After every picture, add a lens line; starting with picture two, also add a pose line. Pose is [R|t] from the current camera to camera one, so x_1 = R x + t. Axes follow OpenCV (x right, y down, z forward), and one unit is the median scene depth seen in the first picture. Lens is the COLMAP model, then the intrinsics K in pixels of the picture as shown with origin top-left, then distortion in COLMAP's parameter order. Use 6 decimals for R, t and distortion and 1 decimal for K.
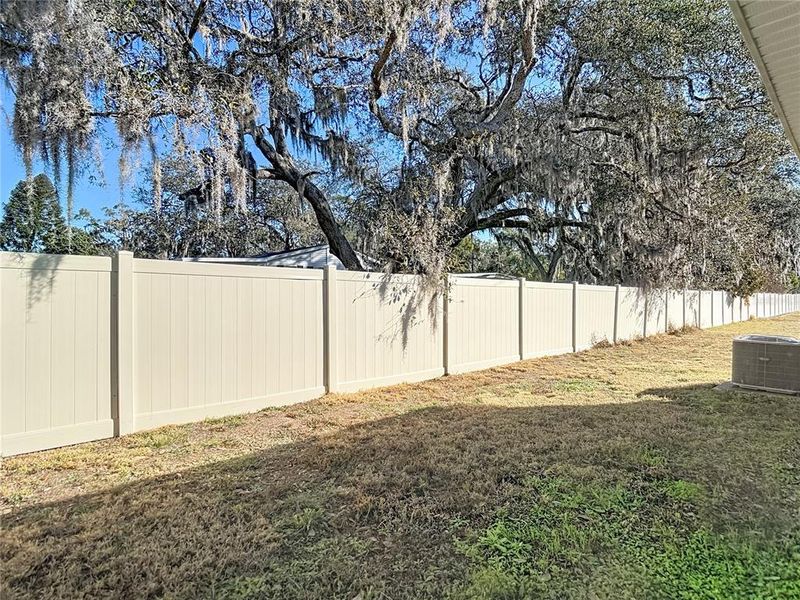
lens RADIAL K [[425.4, 0, 400.0], [0, 425.4, 300.0], [0, 0, 1]] dist [0.054110, -0.073517]
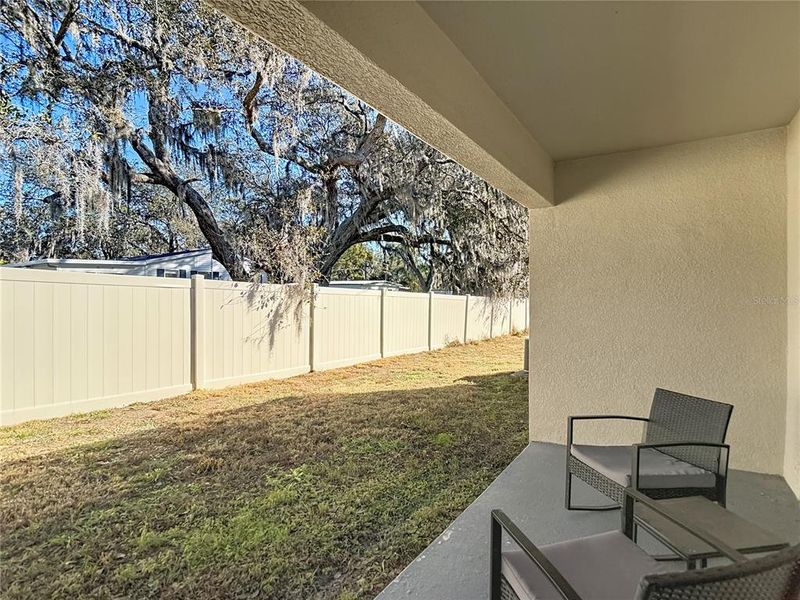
lens RADIAL K [[414.5, 0, 400.4], [0, 414.5, 311.2], [0, 0, 1]] dist [-0.017400, -0.000323]
pose [[0.970748, 0.005516, 0.240037, 0.051670], [-0.009132, 0.999861, 0.013953, -0.004119], [-0.239927, -0.015737, 0.970663, -0.098646]]
